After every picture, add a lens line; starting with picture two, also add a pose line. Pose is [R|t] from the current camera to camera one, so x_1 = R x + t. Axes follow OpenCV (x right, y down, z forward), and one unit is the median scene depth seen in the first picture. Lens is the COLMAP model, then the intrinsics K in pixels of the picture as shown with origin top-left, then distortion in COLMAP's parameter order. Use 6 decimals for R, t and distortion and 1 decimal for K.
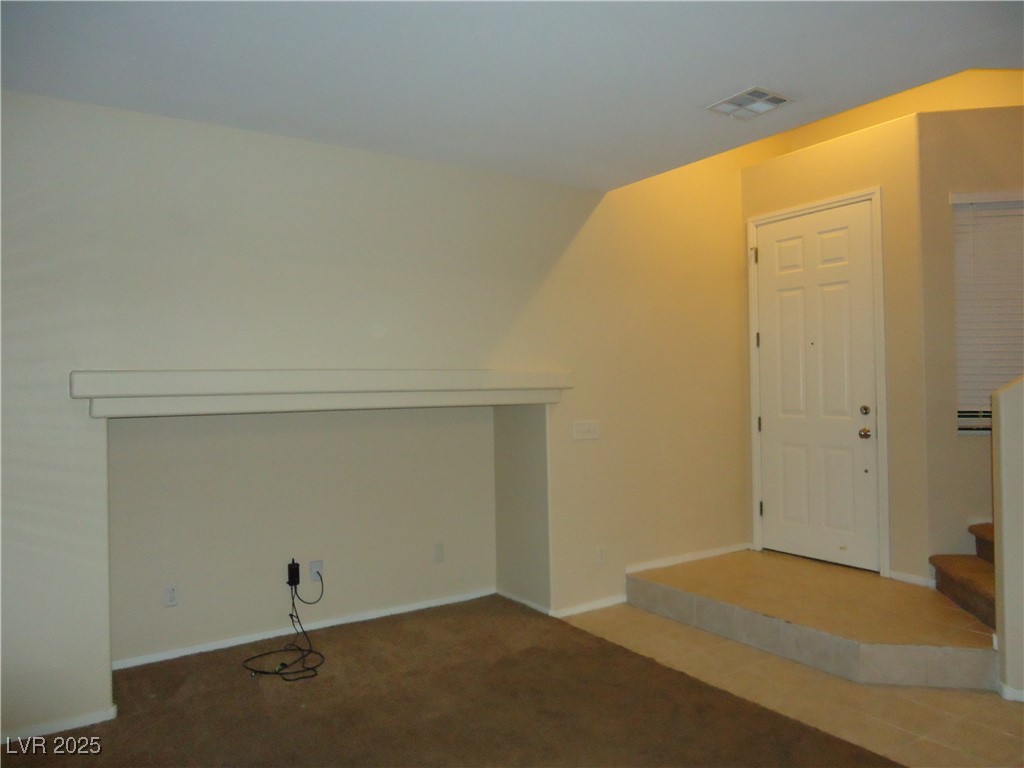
lens RADIAL K [[759.5, 0, 512.0], [0, 759.5, 384.0], [0, 0, 1]] dist [-0.002573, -0.000614]
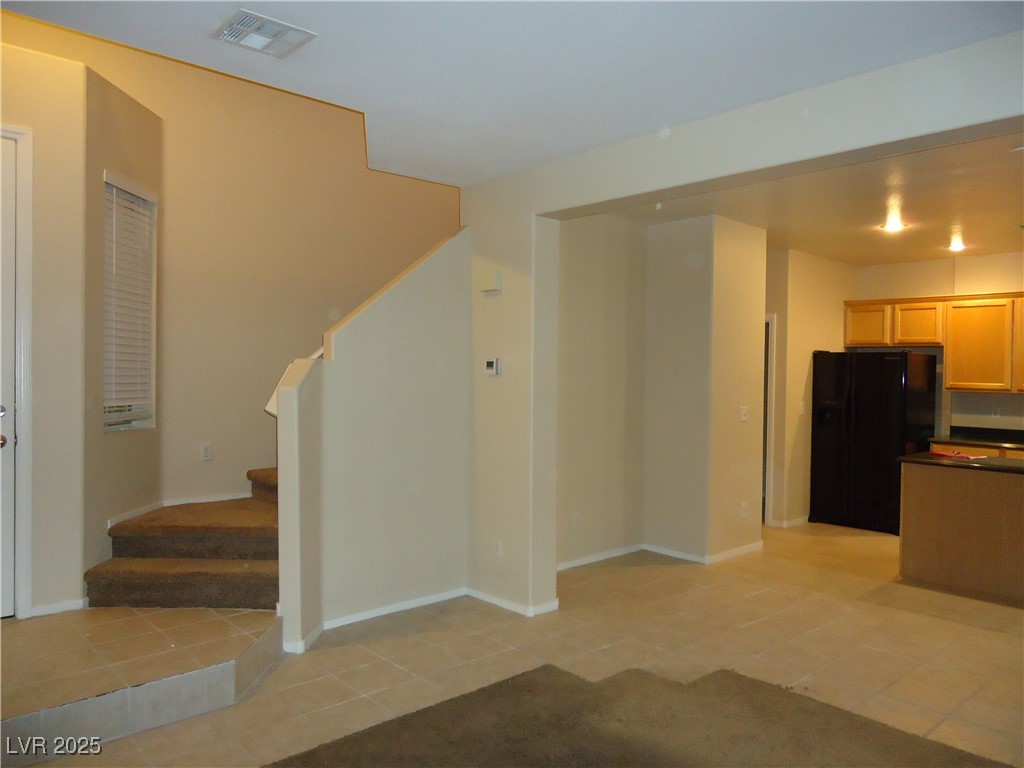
lens RADIAL K [[759.5, 0, 512.0], [0, 759.5, 384.0], [0, 0, 1]] dist [-0.002573, -0.000614]
pose [[-0.176092, -0.009266, 0.984330, -0.435283], [-0.011629, 0.999905, 0.007332, -0.005418], [-0.984305, -0.010156, -0.176184, 0.716092]]
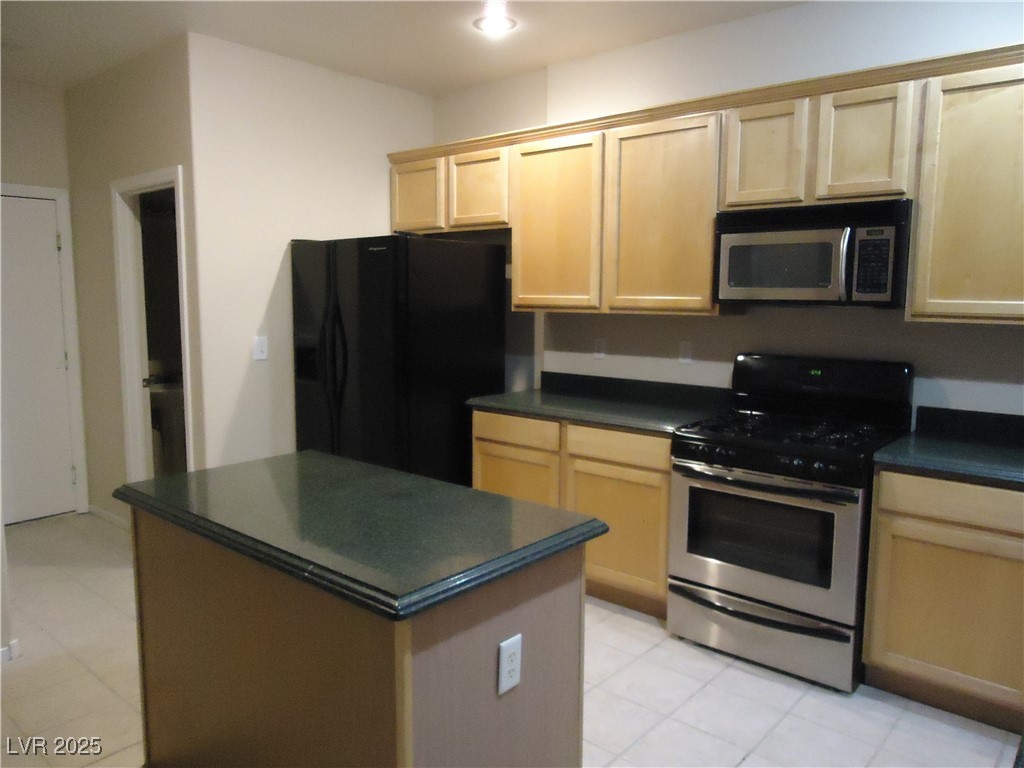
lens RADIAL K [[759.5, 0, 512.0], [0, 759.5, 384.0], [0, 0, 1]] dist [-0.002573, -0.000614]
pose [[-0.279655, -0.103528, 0.954502, -0.246572], [0.000611, 0.994150, 0.108007, -0.003904], [-0.960100, 0.030788, -0.277956, 0.404653]]
